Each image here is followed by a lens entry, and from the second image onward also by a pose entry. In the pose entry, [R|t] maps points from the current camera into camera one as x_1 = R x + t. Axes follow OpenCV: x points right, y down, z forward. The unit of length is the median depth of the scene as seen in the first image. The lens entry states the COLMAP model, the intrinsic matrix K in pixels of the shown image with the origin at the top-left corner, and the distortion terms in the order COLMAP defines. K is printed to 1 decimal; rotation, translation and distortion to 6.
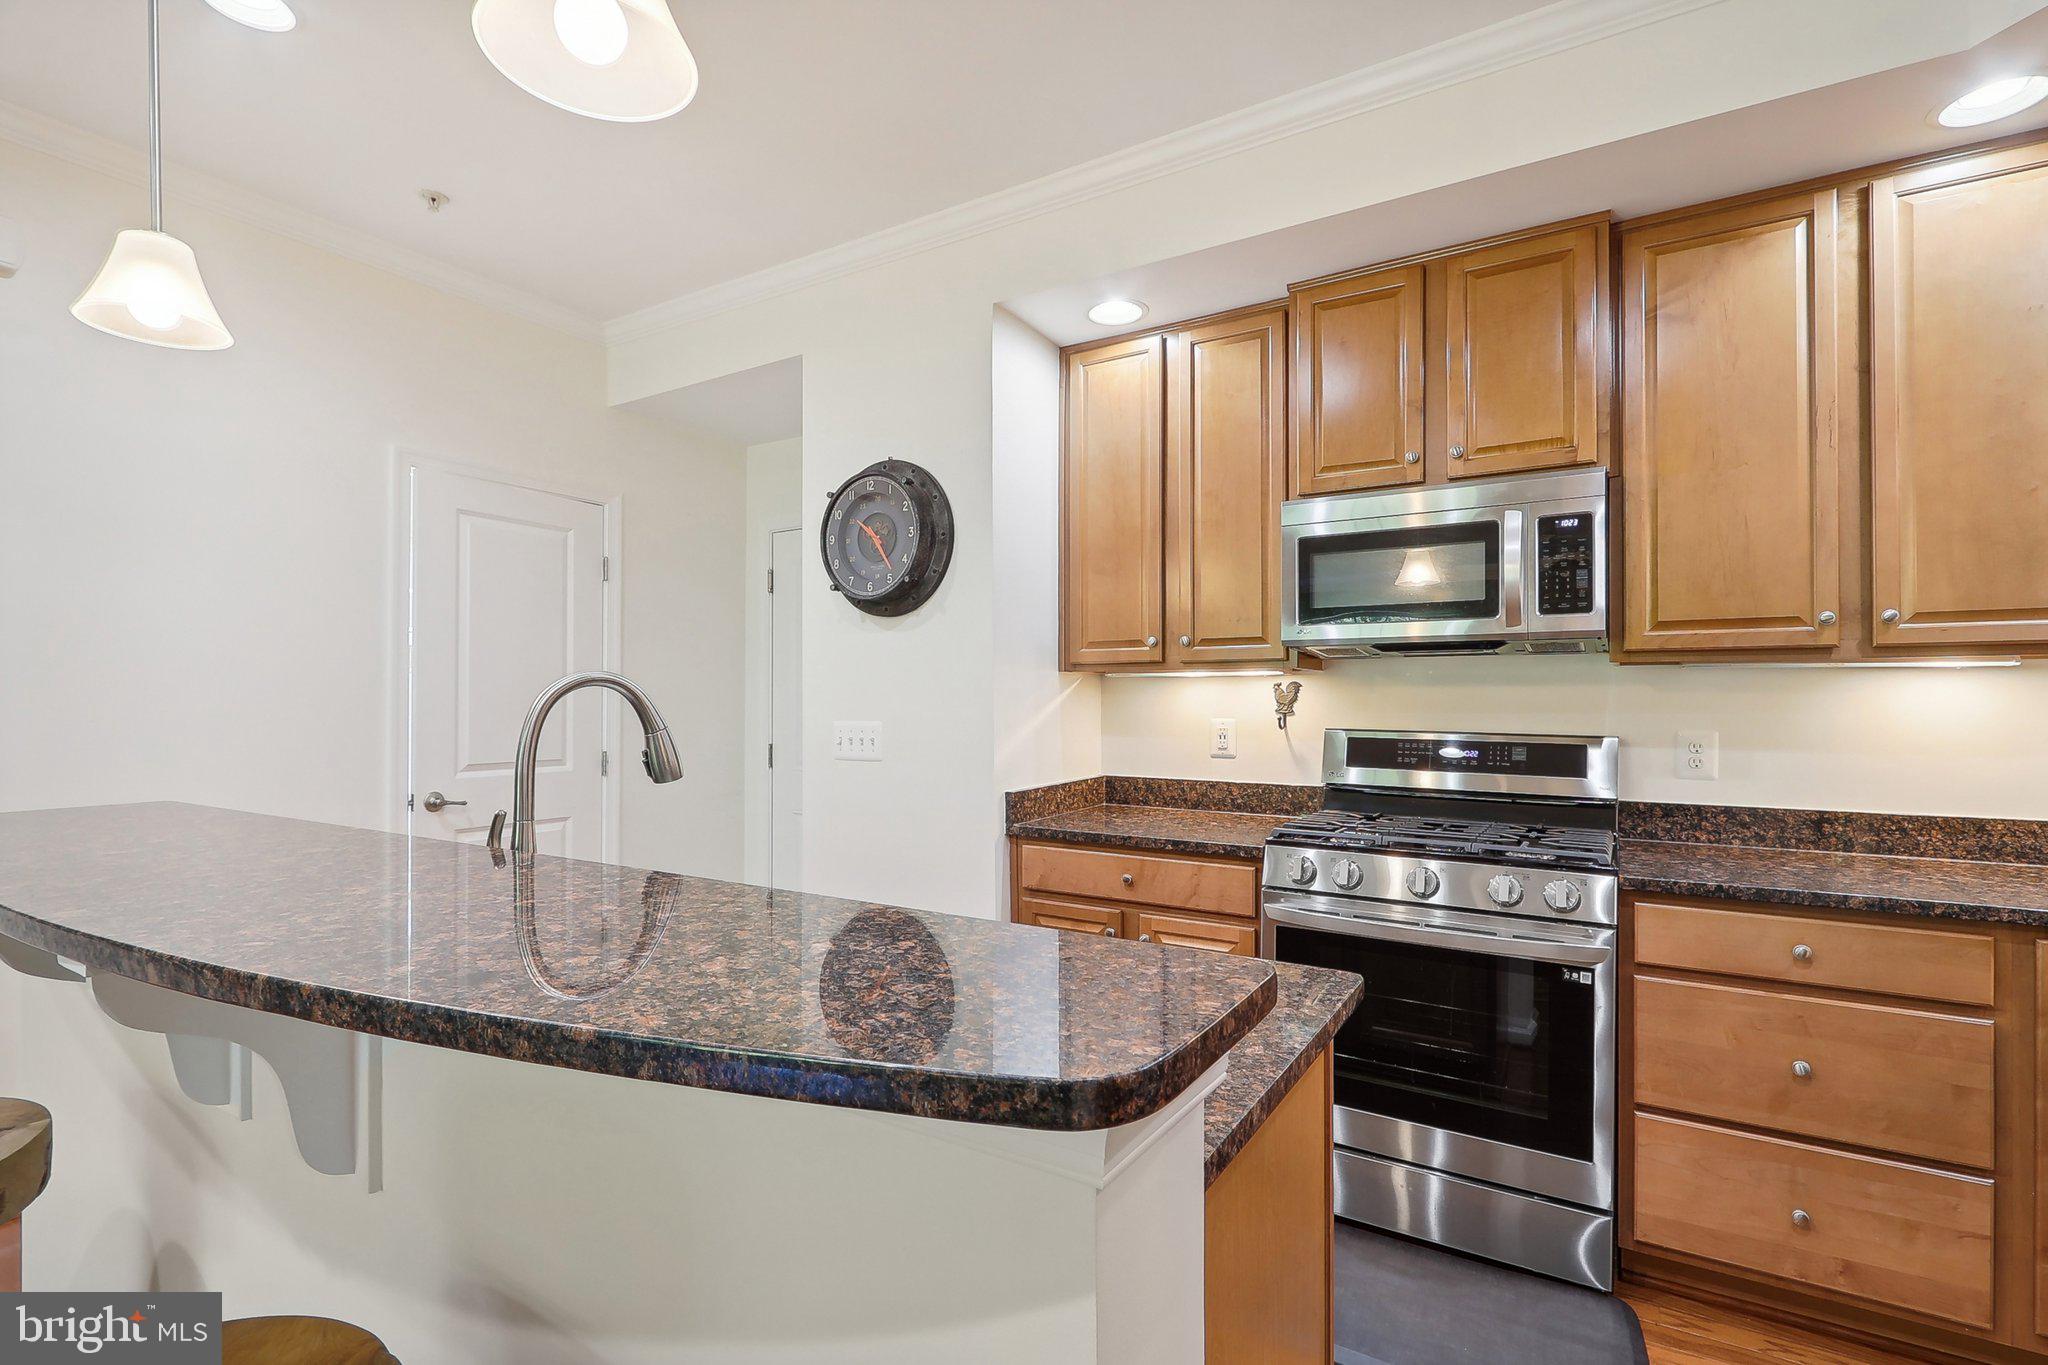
lens RADIAL K [[950.6, 0, 1003.3], [0, 950.6, 686.7], [0, 0, 1]] dist [-0.011977, -0.000145]
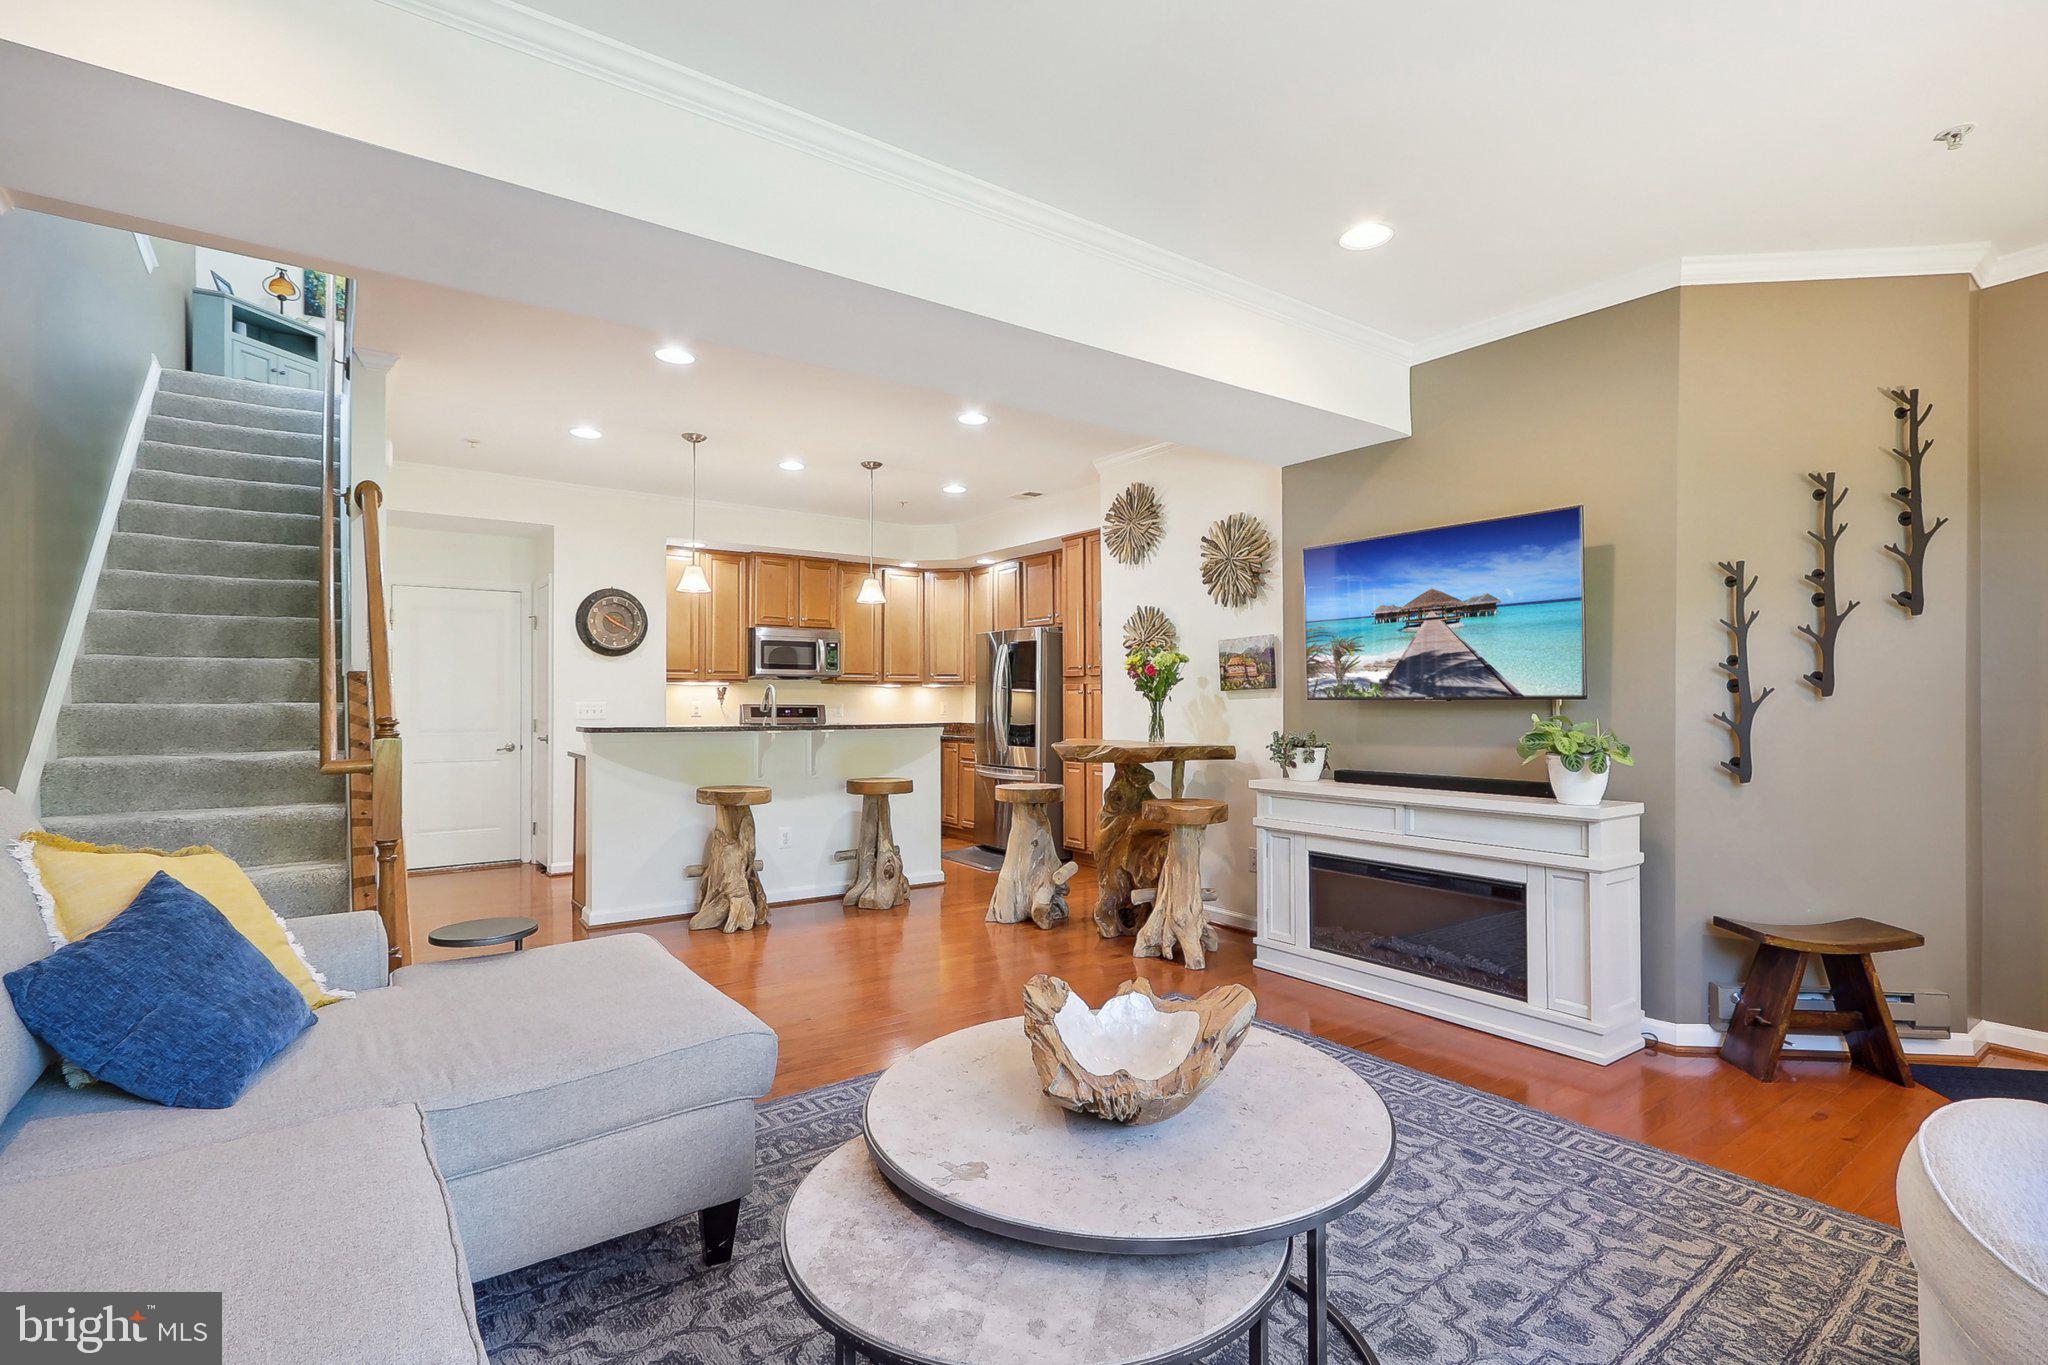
lens RADIAL K [[964.5, 0, 1034.7], [0, 964.5, 698.7], [0, 0, 1]] dist [0.000469, -0.002388]
pose [[0.367021, 0.002968, 0.930208, -2.298633], [-0.012408, 0.999922, 0.001705, 0.014378], [-0.930130, -0.012168, 0.367029, -0.970292]]
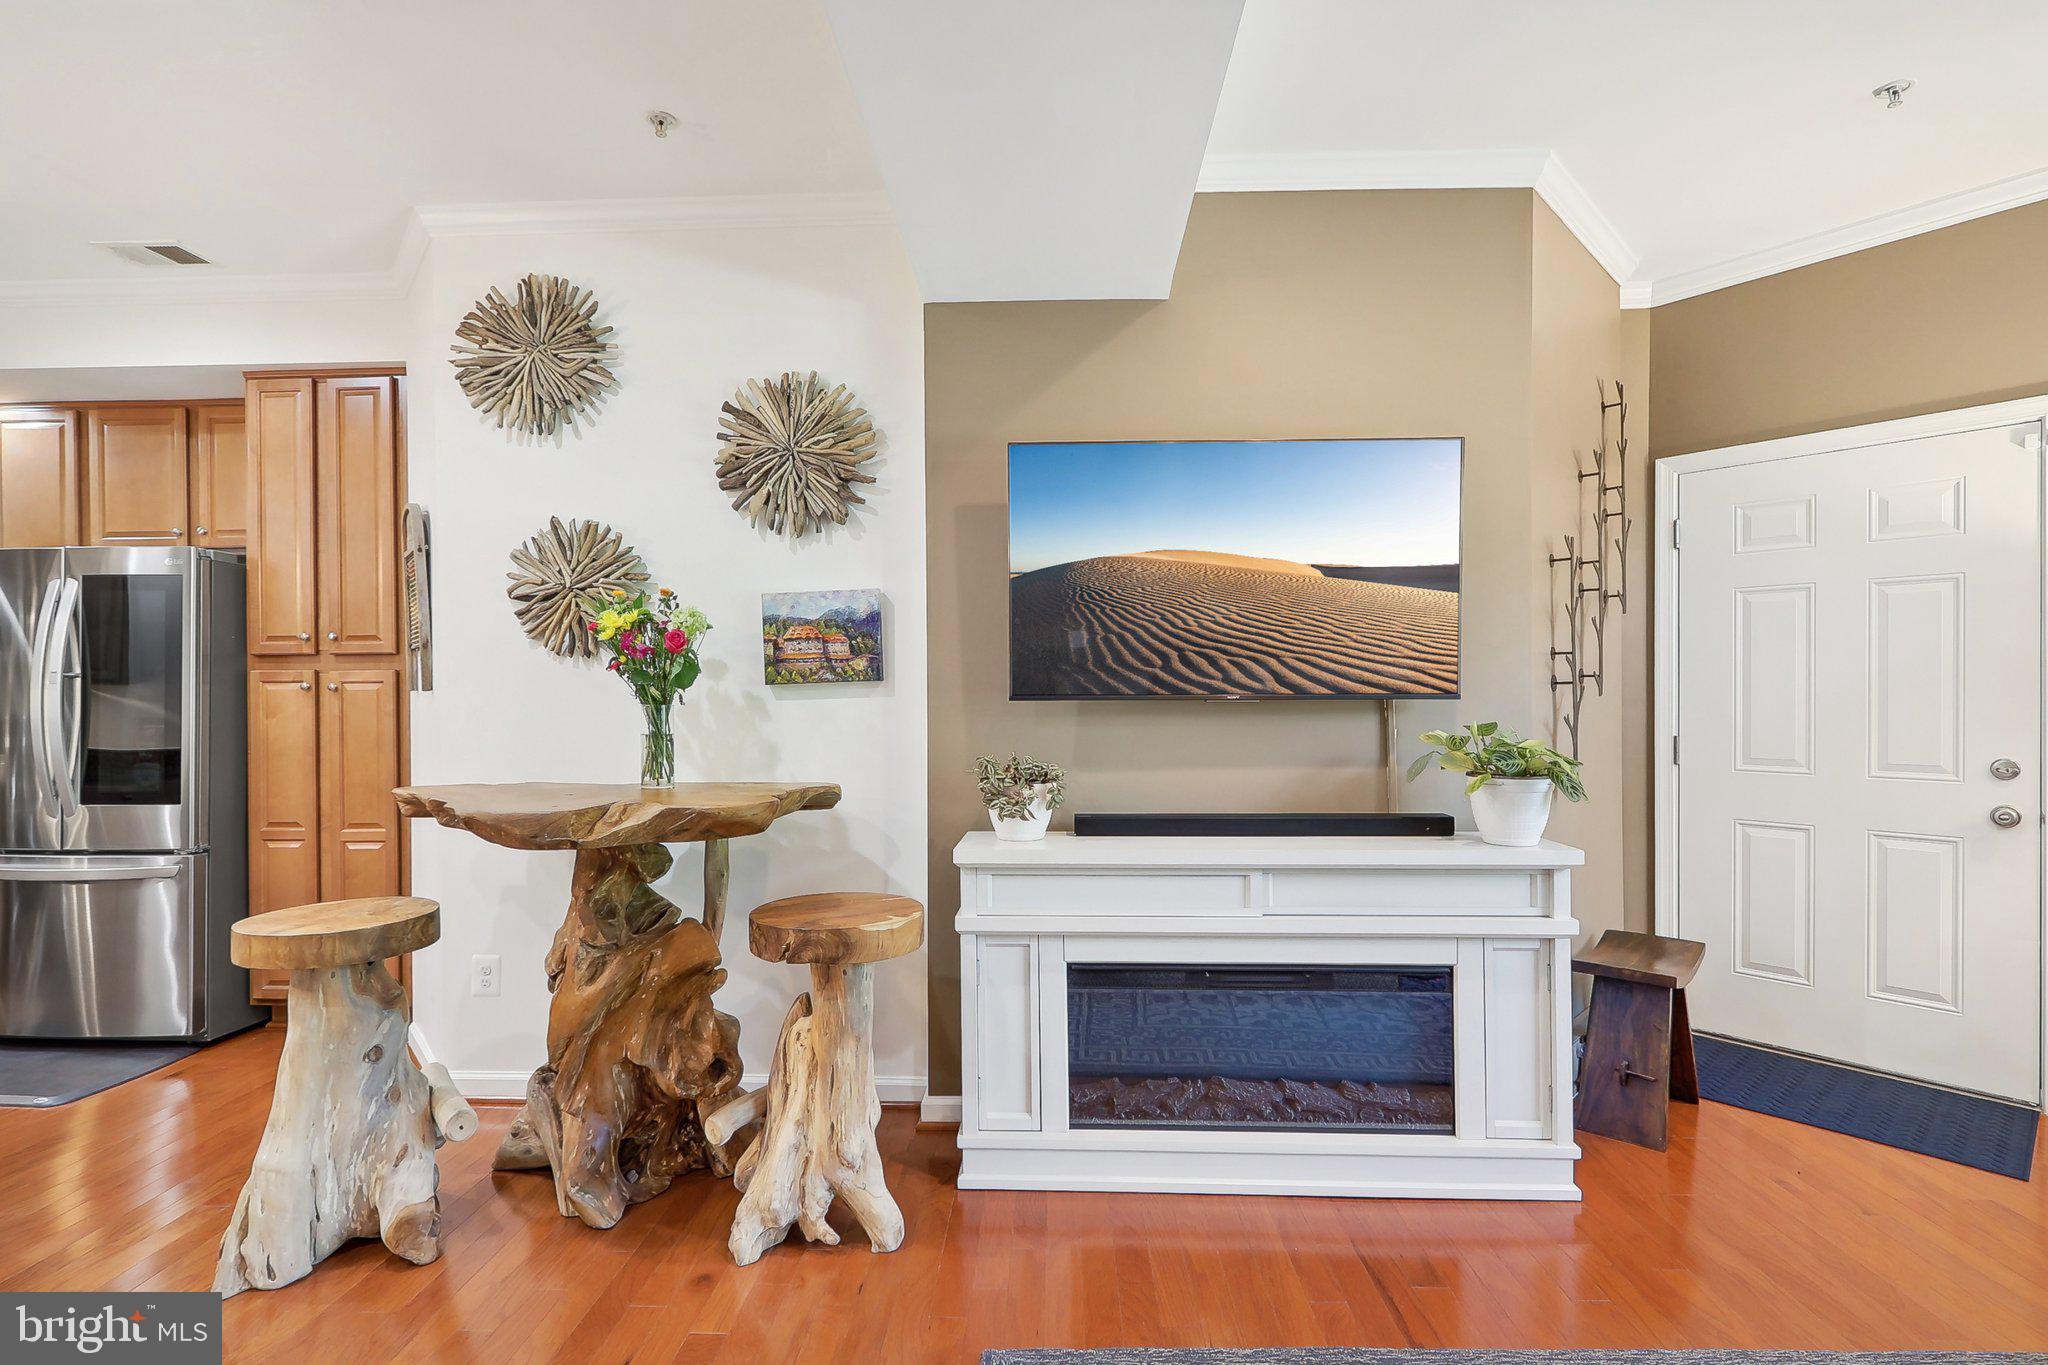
lens RADIAL K [[953.3, 0, 1018.6], [0, 953.3, 696.7], [0, 0, 1]] dist [0.000754, -0.000458]
pose [[-0.499350, 0.003993, 0.866391, -1.349791], [-0.008357, 0.999921, -0.009426, 0.018690], [-0.866360, -0.011947, -0.499277, -0.262578]]
